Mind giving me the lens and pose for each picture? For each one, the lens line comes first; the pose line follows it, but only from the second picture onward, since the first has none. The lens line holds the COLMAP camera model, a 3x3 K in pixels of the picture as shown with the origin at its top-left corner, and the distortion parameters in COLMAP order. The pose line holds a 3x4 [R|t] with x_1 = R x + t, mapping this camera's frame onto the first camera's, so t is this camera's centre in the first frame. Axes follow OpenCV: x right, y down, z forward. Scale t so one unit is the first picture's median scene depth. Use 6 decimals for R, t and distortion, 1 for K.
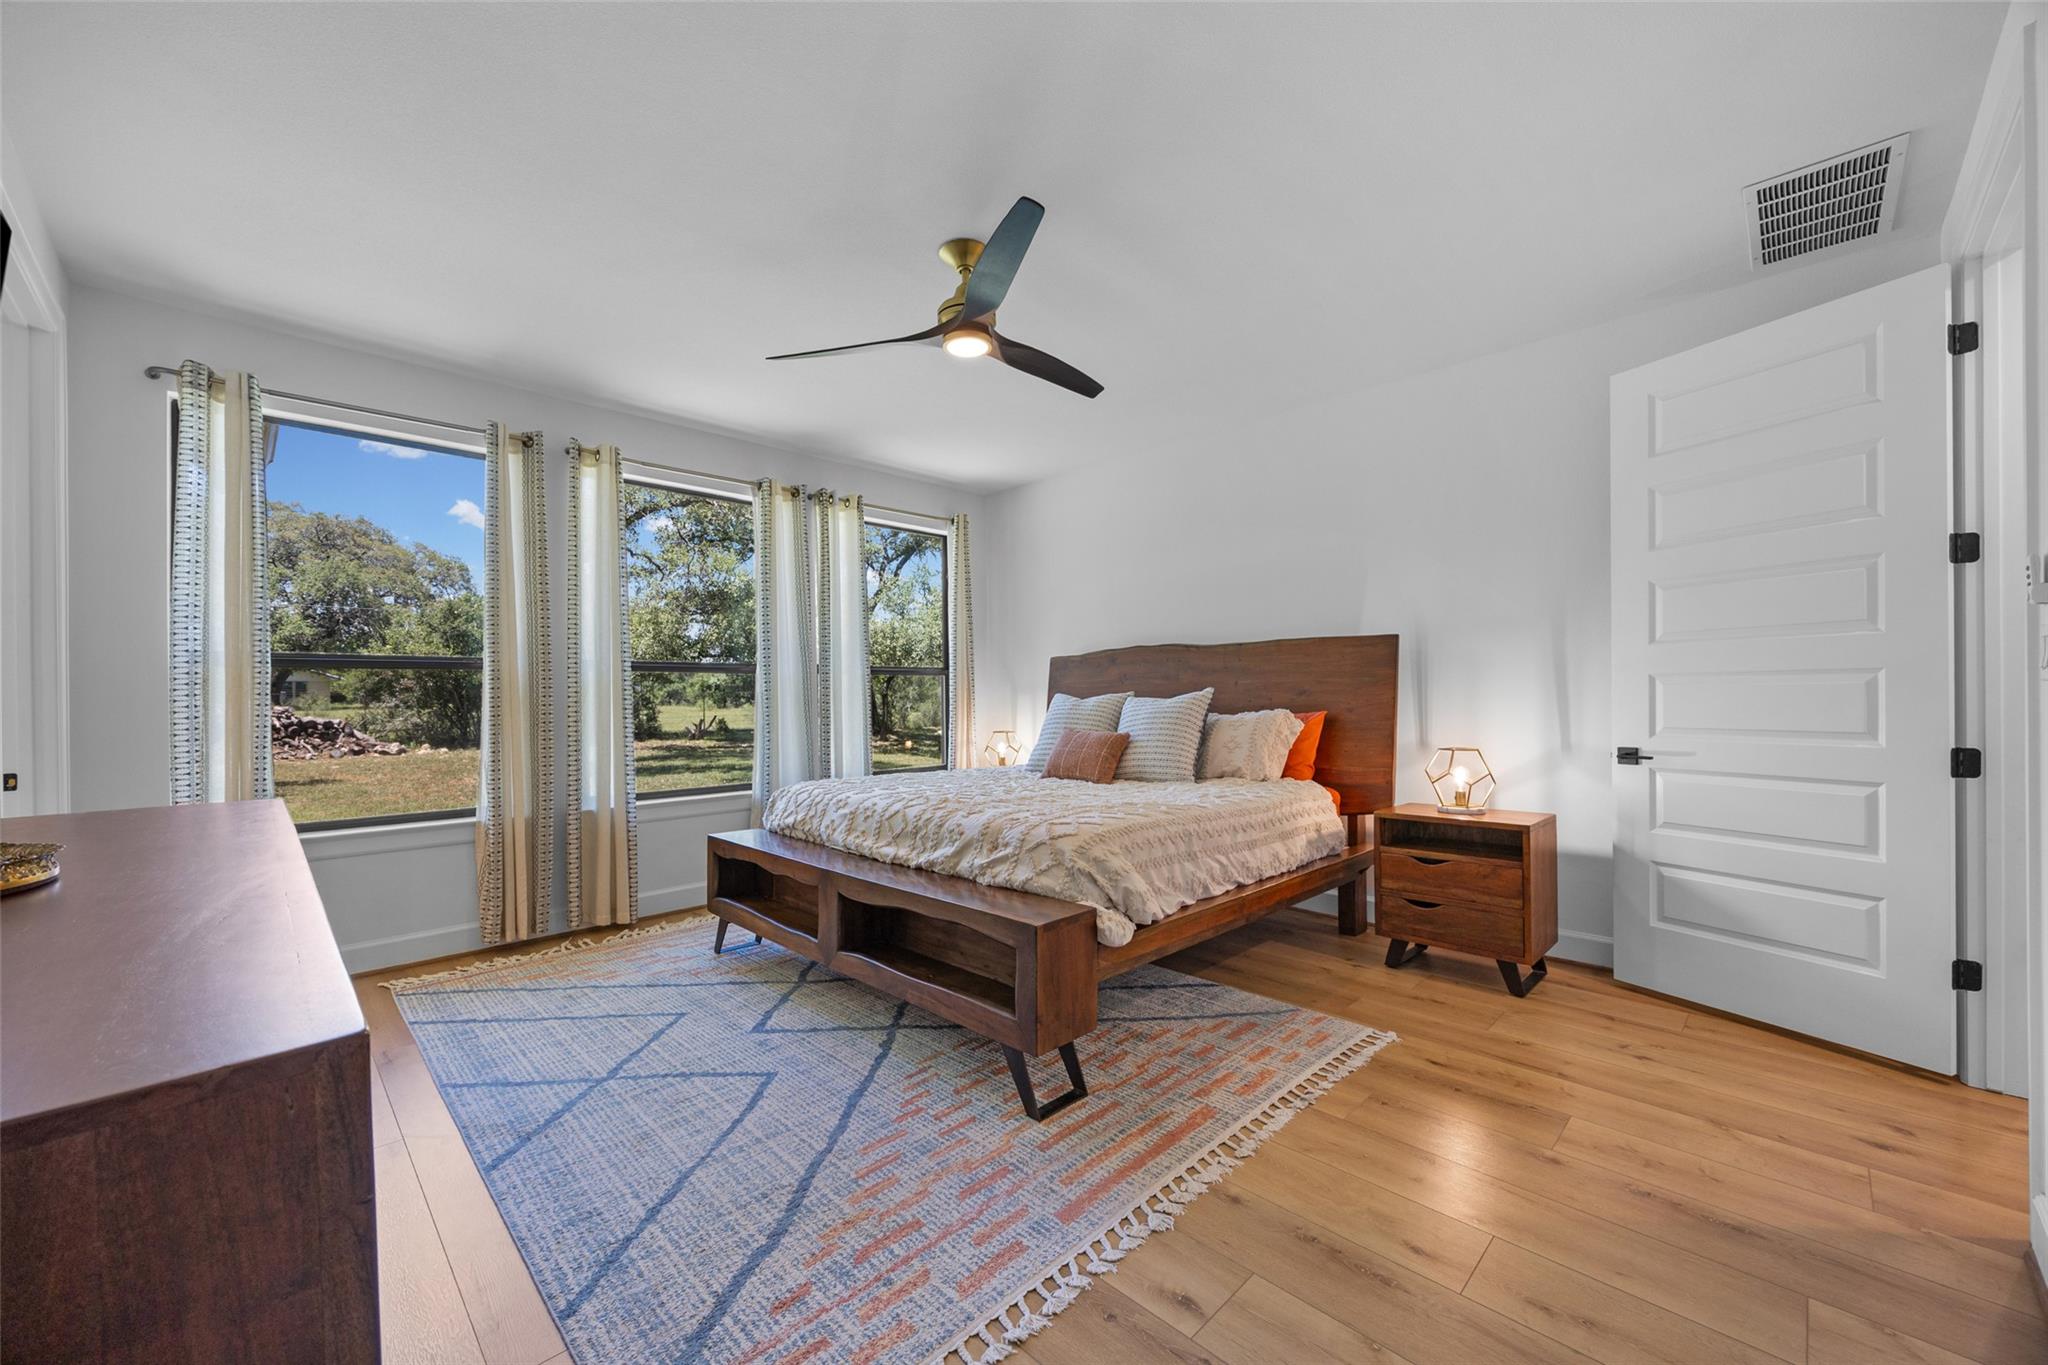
lens RADIAL K [[793.7, 0, 1023.3], [0, 793.7, 683.2], [0, 0, 1]] dist [-0.002364, -0.000475]
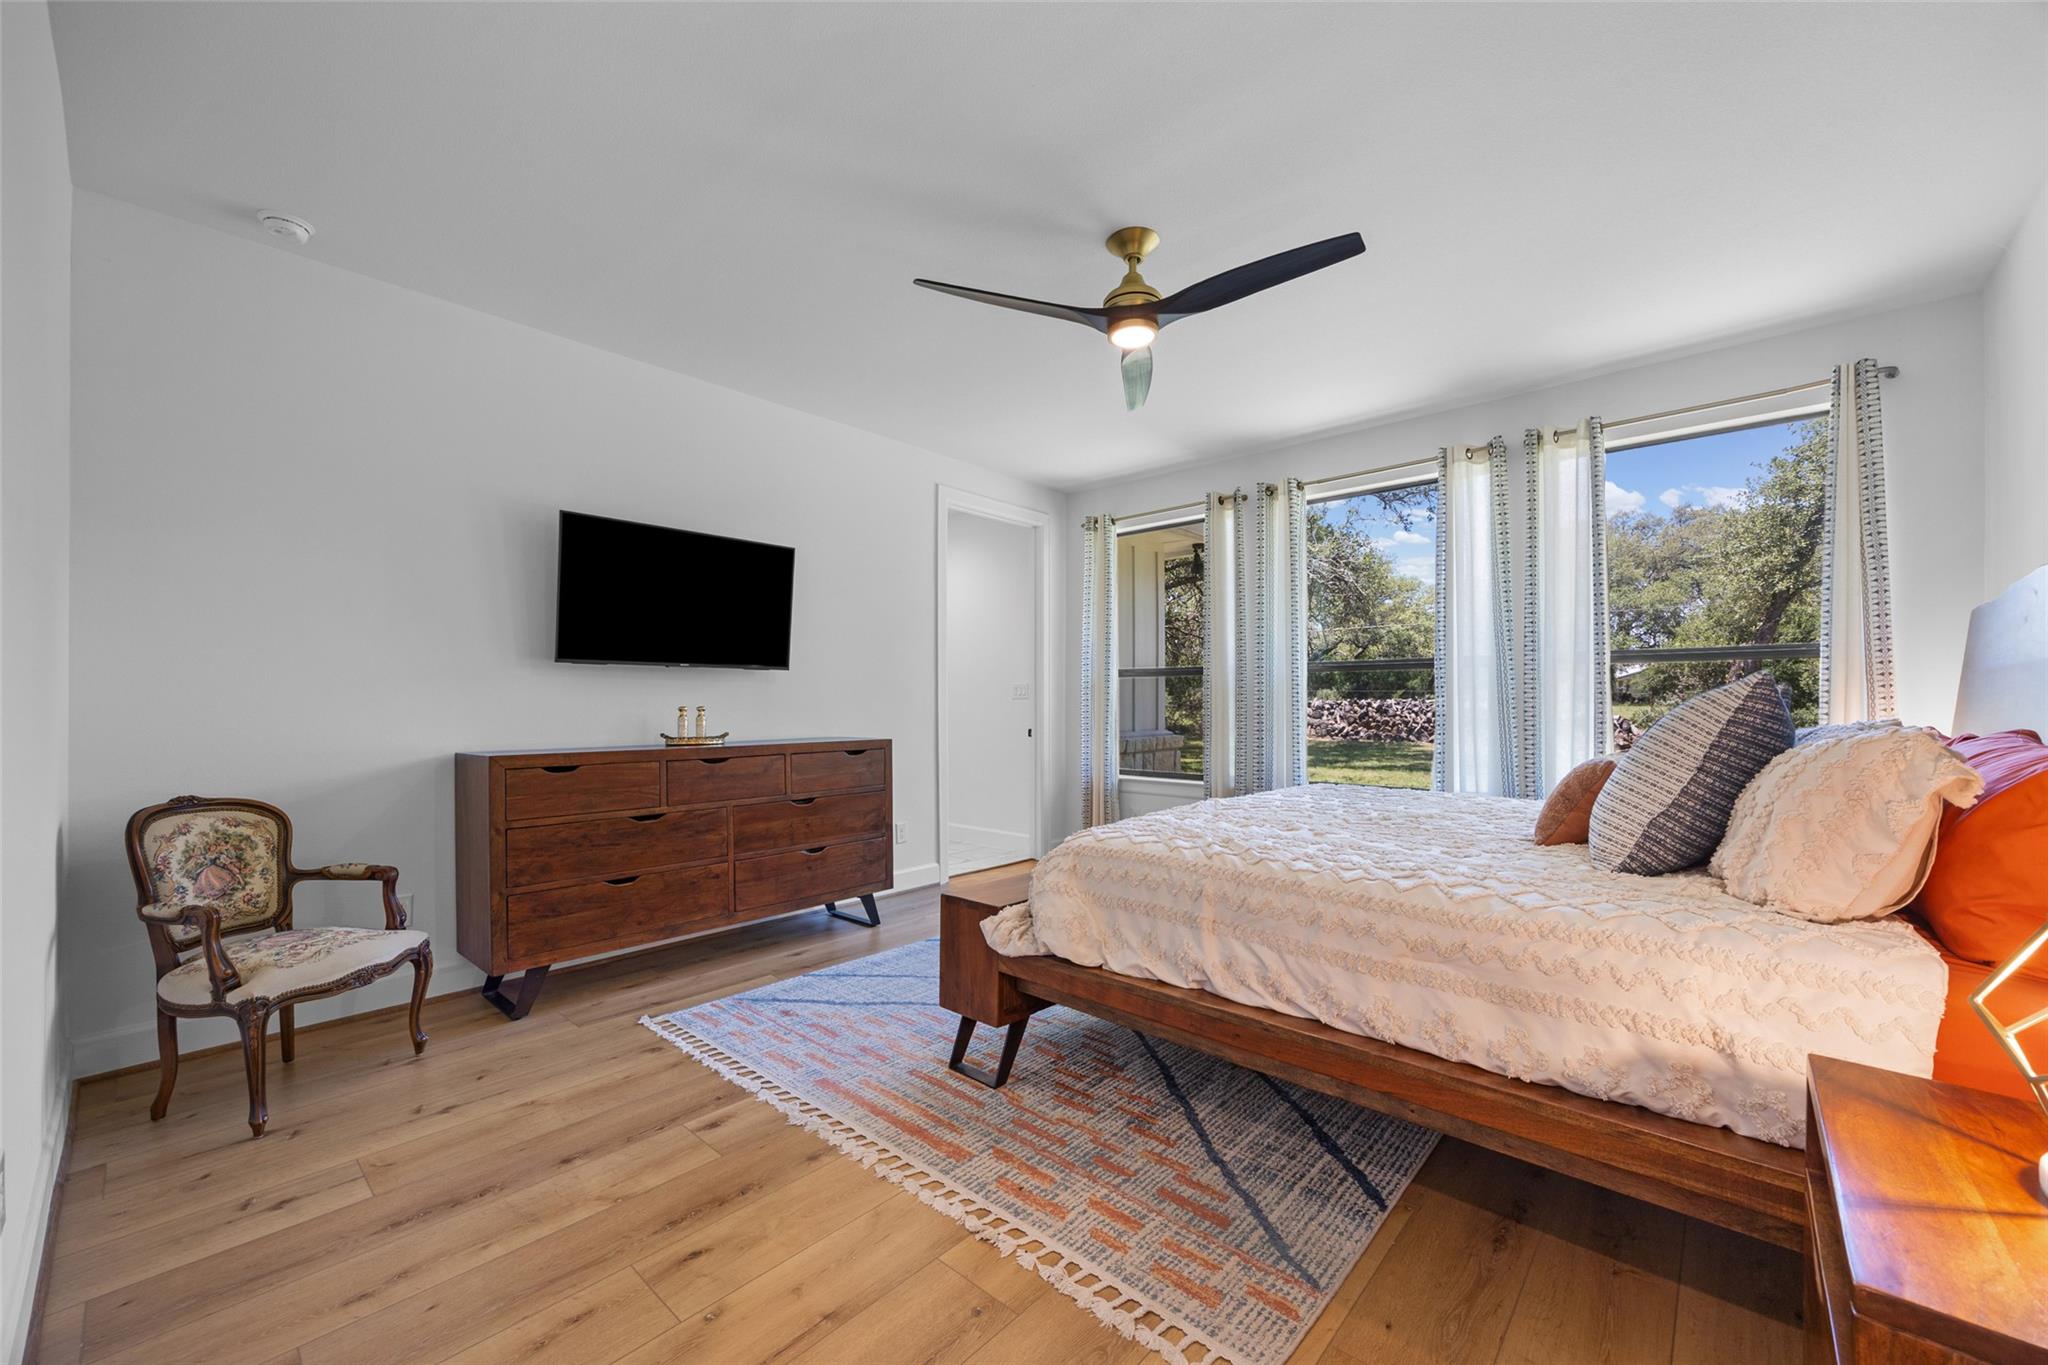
lens RADIAL K [[793.7, 0, 1025.6], [0, 793.7, 684.6], [0, 0, 1]] dist [-0.002364, -0.000475]
pose [[0.052516, -0.012804, -0.998538, 1.020023], [0.017339, 0.999779, -0.011908, 0.015856], [0.998470, -0.016688, 0.052727, 0.922811]]
